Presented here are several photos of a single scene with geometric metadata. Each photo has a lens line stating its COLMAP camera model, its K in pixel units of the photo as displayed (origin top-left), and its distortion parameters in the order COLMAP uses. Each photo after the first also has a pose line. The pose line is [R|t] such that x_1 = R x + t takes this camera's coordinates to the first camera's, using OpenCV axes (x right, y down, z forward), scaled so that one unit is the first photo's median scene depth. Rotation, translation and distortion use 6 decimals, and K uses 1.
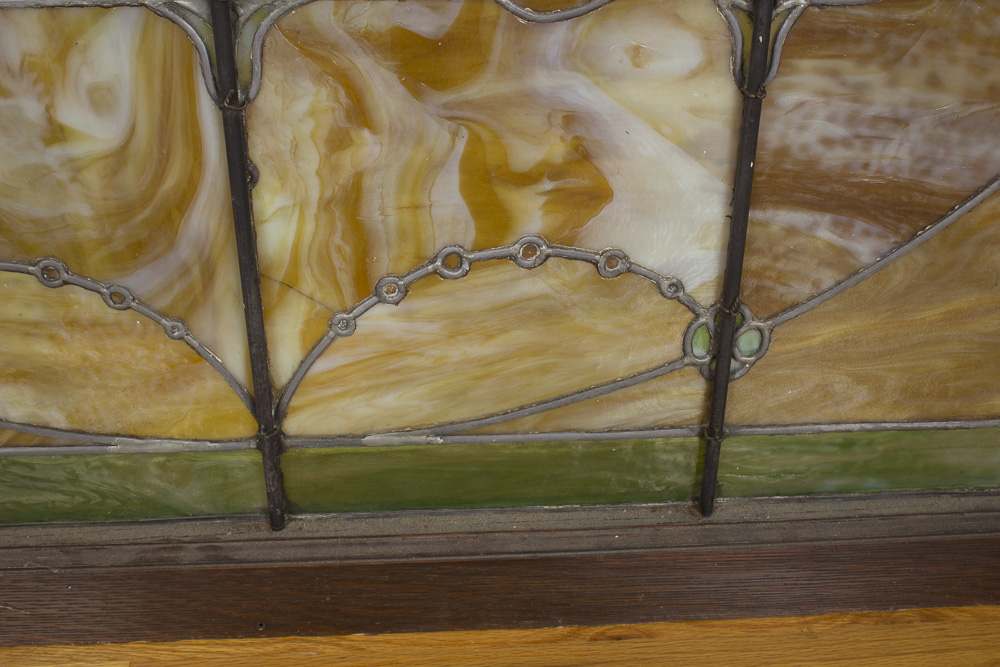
lens RADIAL K [[1180.2, 0, 490.3], [0, 1180.2, 328.6], [0, 0, 1]] dist [-0.062326, 0.000000]
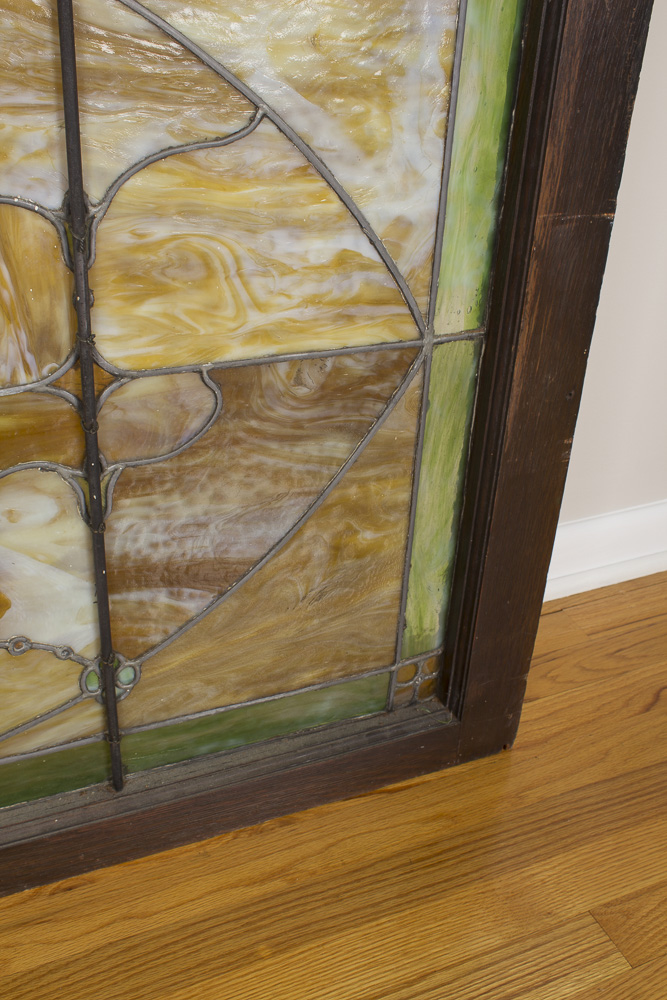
lens RADIAL K [[1067.6, 0, 333.2], [0, 1067.6, 499.7], [0, 0, 1]] dist [-0.096858, 0.000000]
pose [[0.937190, -0.135966, 0.321229, 0.073604], [0.128637, 0.990714, 0.044036, -0.232303], [-0.324233, 0.000052, 0.945977, -0.306981]]
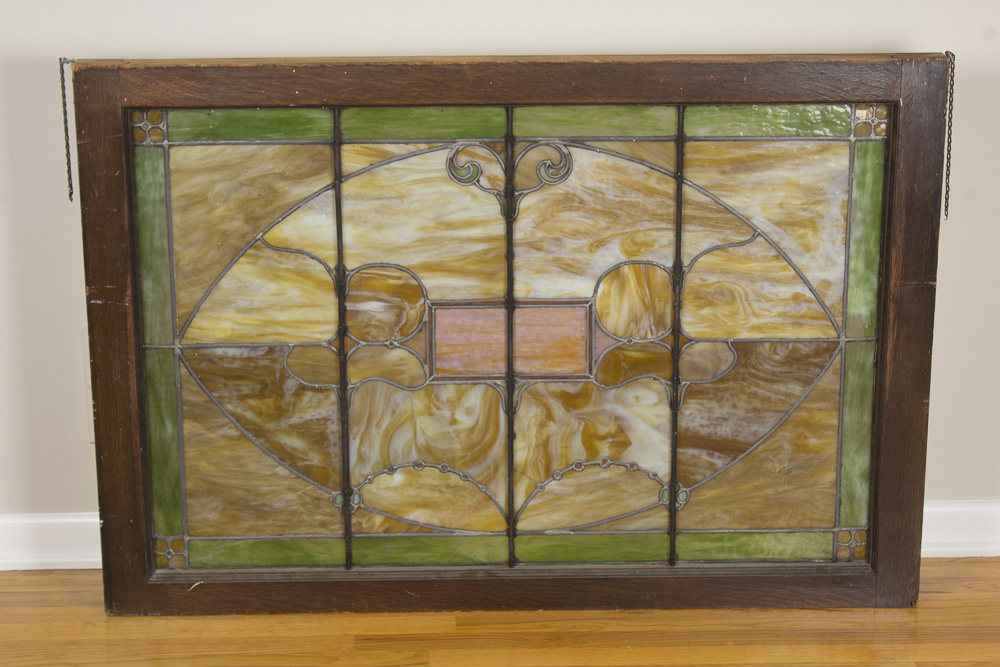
lens RADIAL K [[1809.2, 0, 499.5], [0, 1809.2, 332.3], [0, 0, 1]] dist [-0.057137, 0.000000]
pose [[0.999035, 0.002520, -0.043841, -0.030830], [-0.011999, 0.976028, -0.217316, 0.598177], [0.042242, 0.217632, 0.975116, -3.468210]]
